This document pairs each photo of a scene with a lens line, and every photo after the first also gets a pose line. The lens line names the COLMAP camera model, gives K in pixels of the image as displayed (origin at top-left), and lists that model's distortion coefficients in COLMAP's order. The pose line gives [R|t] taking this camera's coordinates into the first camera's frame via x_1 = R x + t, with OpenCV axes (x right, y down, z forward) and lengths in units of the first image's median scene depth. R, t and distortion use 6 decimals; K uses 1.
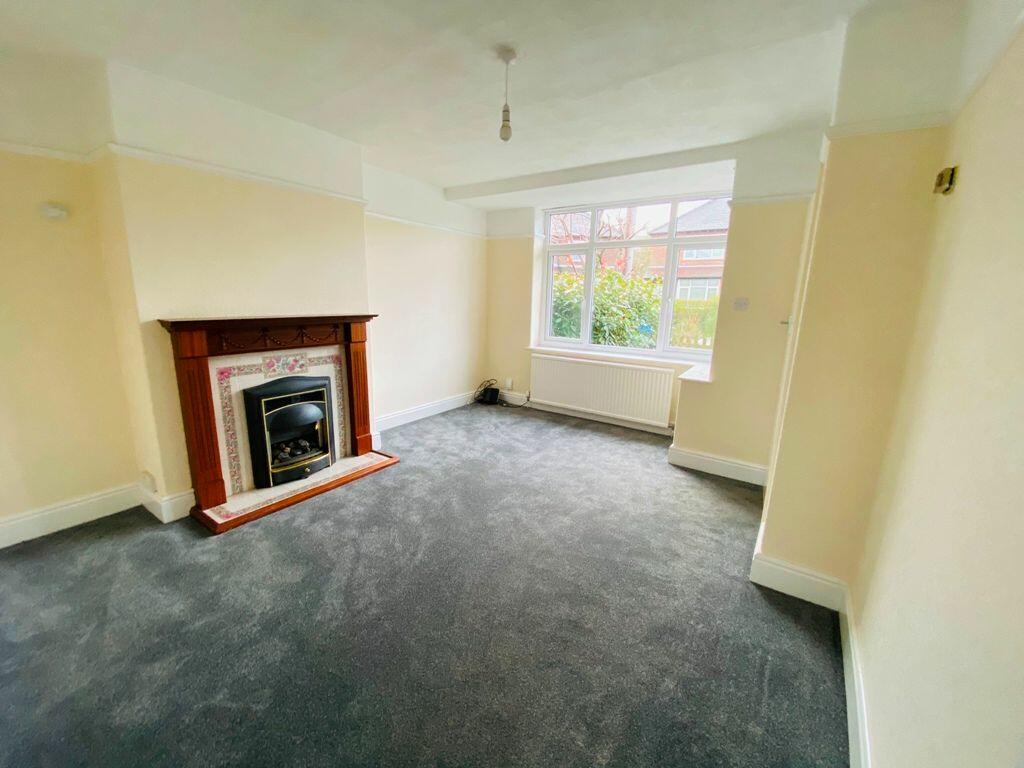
lens RADIAL K [[416.3, 0, 516.4], [0, 416.3, 379.8], [0, 0, 1]] dist [0.056668, -0.034322]
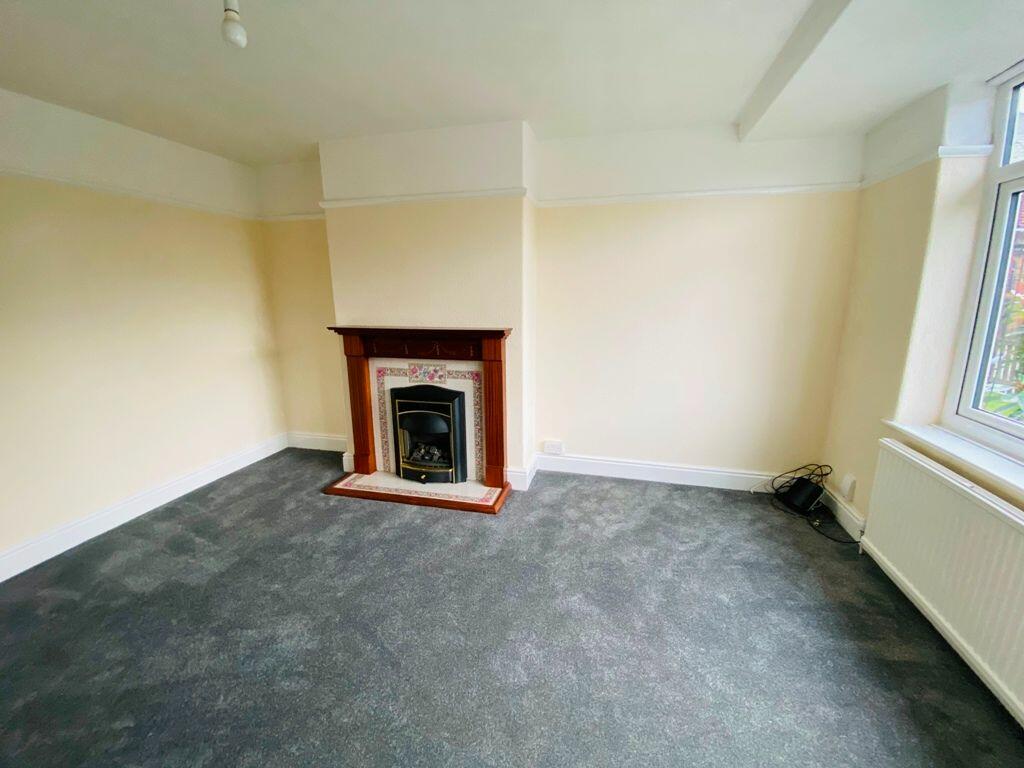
lens RADIAL K [[416.3, 0, 516.4], [0, 416.3, 379.8], [0, 0, 1]] dist [0.056668, -0.034322]
pose [[0.349287, 0.166933, -0.922026, 0.480031], [-0.177384, 0.977990, 0.109867, -0.167922], [0.920073, 0.125178, 0.371210, 0.794715]]
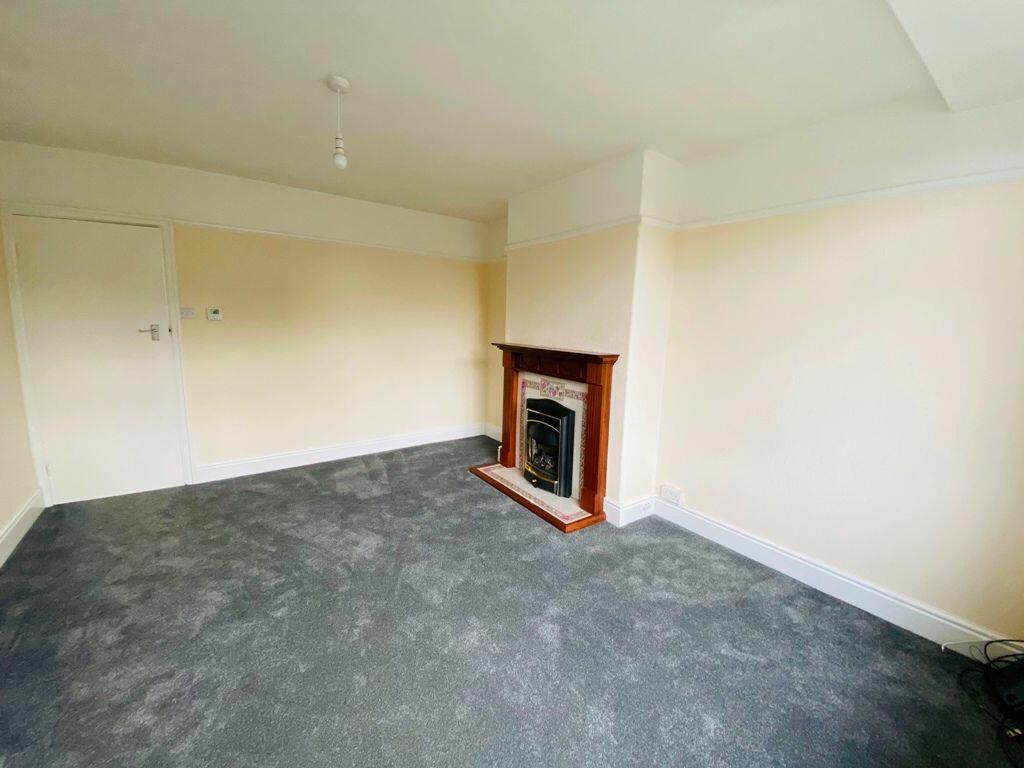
lens RADIAL K [[416.3, 0, 516.4], [0, 416.3, 379.8], [0, 0, 1]] dist [0.056668, -0.034322]
pose [[-0.335062, 0.108440, -0.935935, 0.543733], [-0.226097, 0.955076, 0.191599, -0.250873], [0.914666, 0.275810, -0.295492, 1.204125]]
